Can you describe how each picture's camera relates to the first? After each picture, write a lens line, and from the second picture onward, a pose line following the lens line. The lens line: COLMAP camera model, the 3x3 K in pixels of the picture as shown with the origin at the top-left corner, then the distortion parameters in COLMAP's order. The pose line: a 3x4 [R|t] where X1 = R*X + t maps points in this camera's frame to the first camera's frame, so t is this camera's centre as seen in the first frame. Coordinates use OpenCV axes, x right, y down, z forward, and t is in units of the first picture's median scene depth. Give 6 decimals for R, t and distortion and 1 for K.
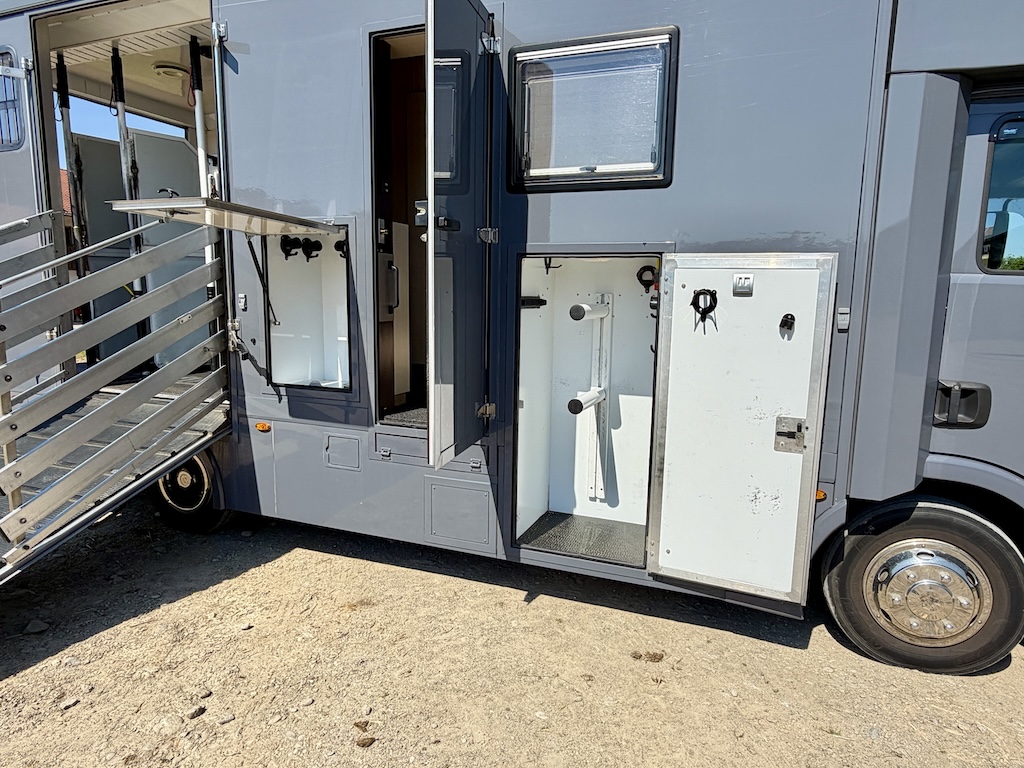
lens RADIAL K [[628.2, 0, 517.7], [0, 628.2, 386.1], [0, 0, 1]] dist [-0.000988, 0.000933]
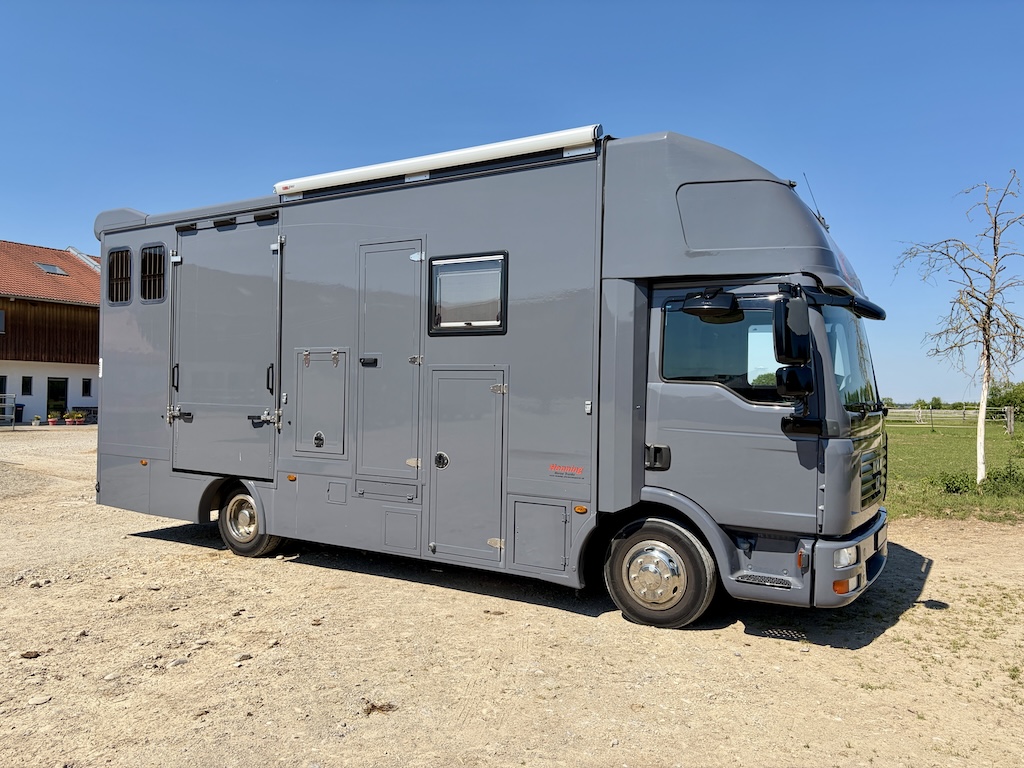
lens RADIAL K [[789.8, 0, 518.1], [0, 789.8, 381.7], [0, 0, 1]] dist [0.020348, -0.038586]
pose [[0.984723, -0.002089, -0.174113, 0.581799], [-0.025168, 0.987720, -0.154192, 0.139722], [0.172297, 0.156218, 0.972579, -1.008125]]
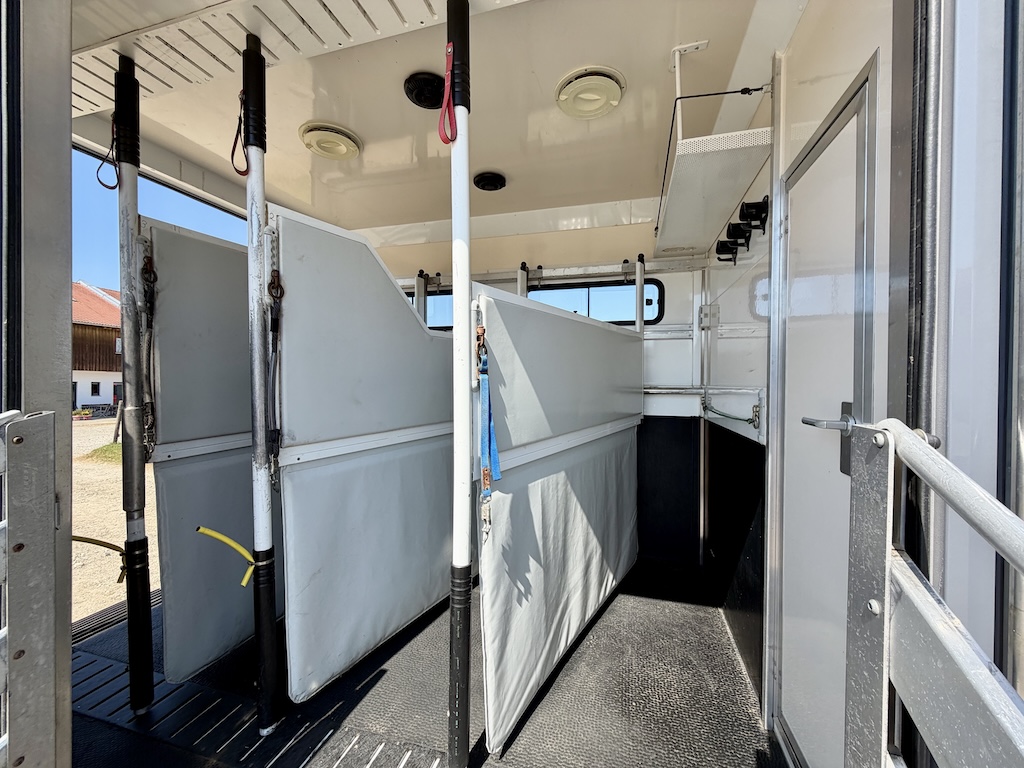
lens RADIAL K [[407.7, 0, 514.3], [0, 407.7, 383.9], [0, 0, 1]] dist [0.003437, -0.000371]
pose [[0.995165, -0.010191, 0.097689, -0.689823], [0.023164, 0.990899, -0.132602, -0.344333], [-0.095448, 0.134223, 0.986344, 1.030197]]
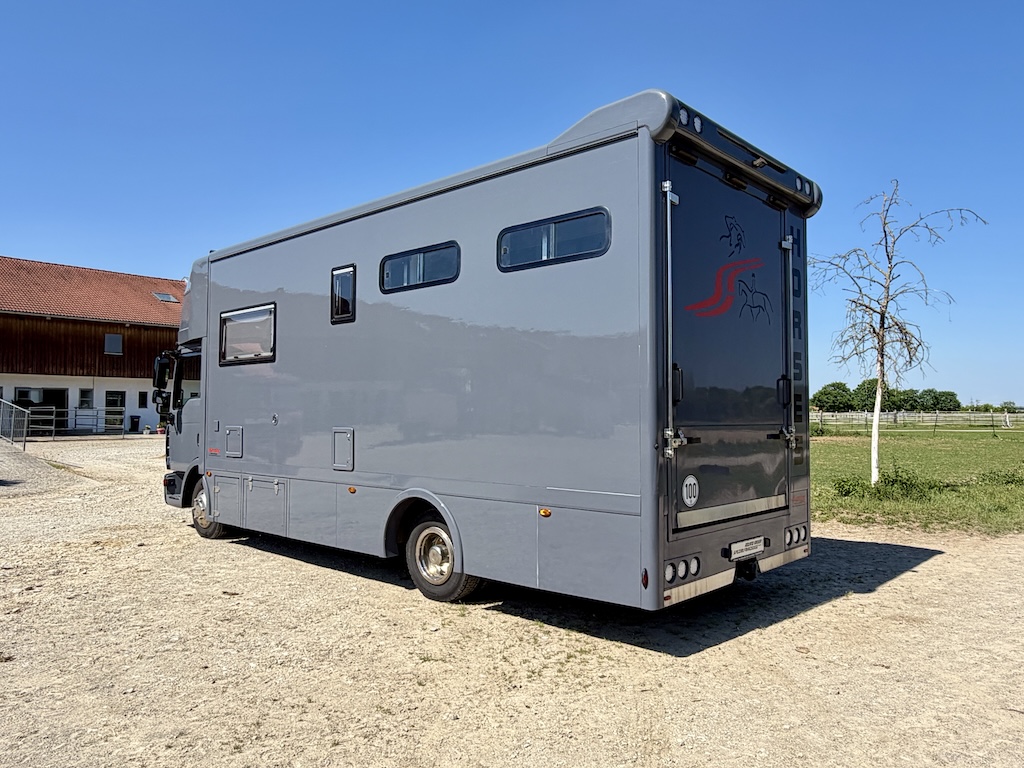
lens RADIAL K [[745.8, 0, 540.2], [0, 745.8, 387.9], [0, 0, 1]] dist [-0.010458, -0.002597]
pose [[0.958698, -0.014017, -0.284080, 1.533385], [-0.031149, 0.987603, -0.153849, 0.119026], [0.282715, 0.156343, 0.946377, -0.988036]]
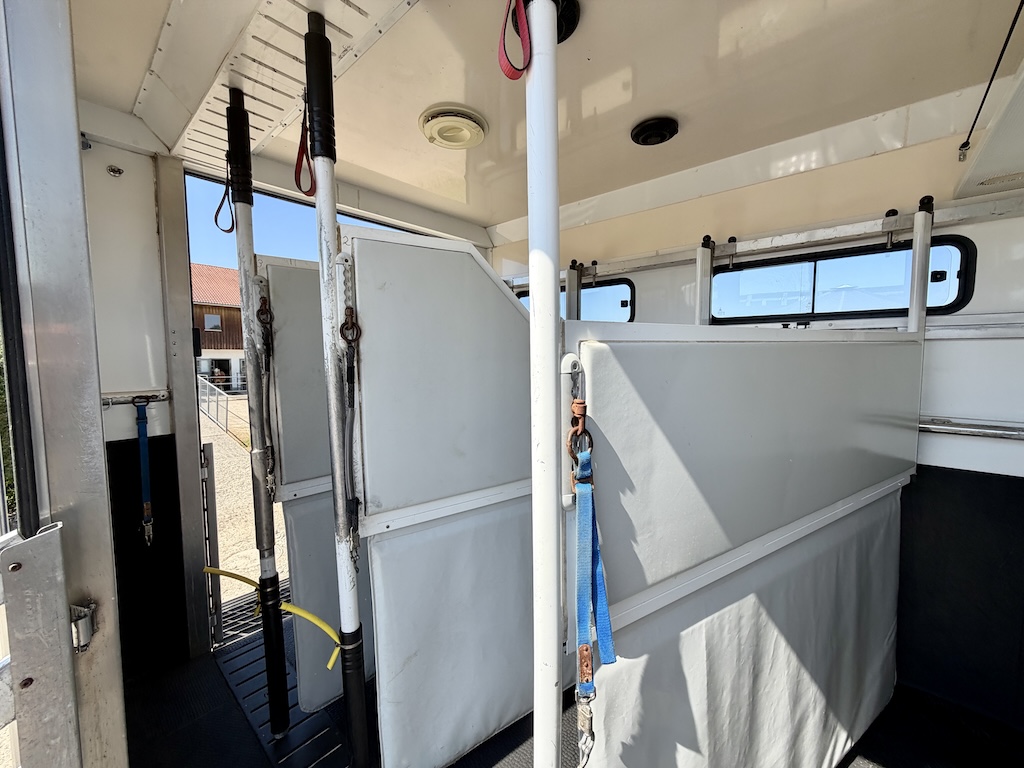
lens RADIAL K [[407.7, 0, 516.2], [0, 407.7, 382.8], [0, 0, 1]] dist [0.003437, -0.000371]
pose [[0.940675, 0.006251, -0.339251, -0.640591], [-0.032035, 0.997000, -0.070458, -0.443789], [0.337793, 0.077146, 0.938054, 1.191093]]
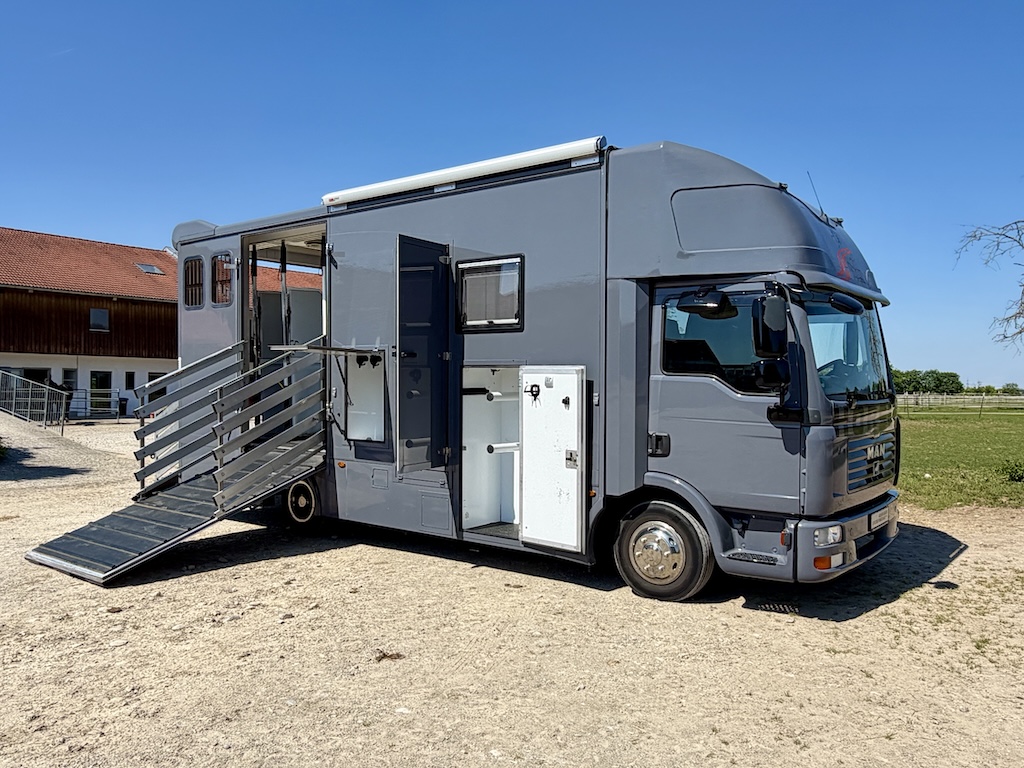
lens RADIAL K [[815.8, 0, 528.3], [0, 815.8, 391.6], [0, 0, 1]] dist [-0.045079, 0.036742]
pose [[0.961905, -0.006527, -0.273305, 0.820286], [-0.029133, 0.991575, -0.126212, 0.157526], [0.271827, 0.129366, 0.953611, -1.186931]]
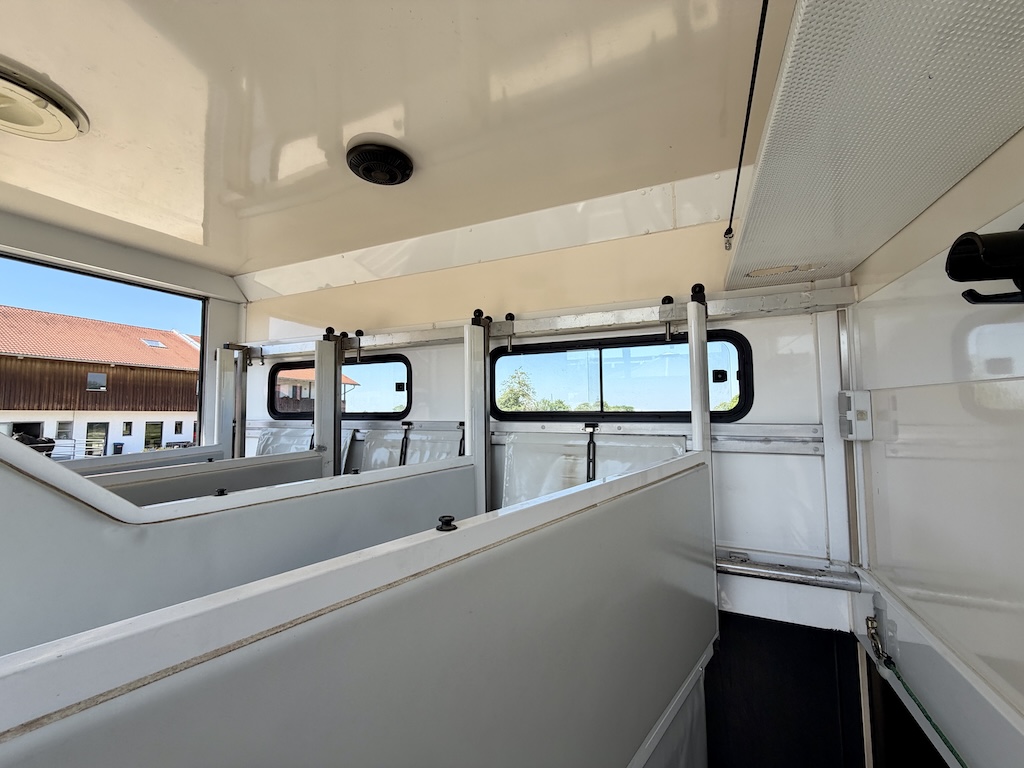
lens RADIAL K [[407.7, 0, 514.1], [0, 407.7, 383.4], [0, 0, 1]] dist [0.003437, -0.000371]
pose [[0.998567, -0.025659, -0.046956, -0.505322], [0.015555, 0.978832, -0.204072, -0.544845], [0.051198, 0.203049, 0.977829, 1.423902]]
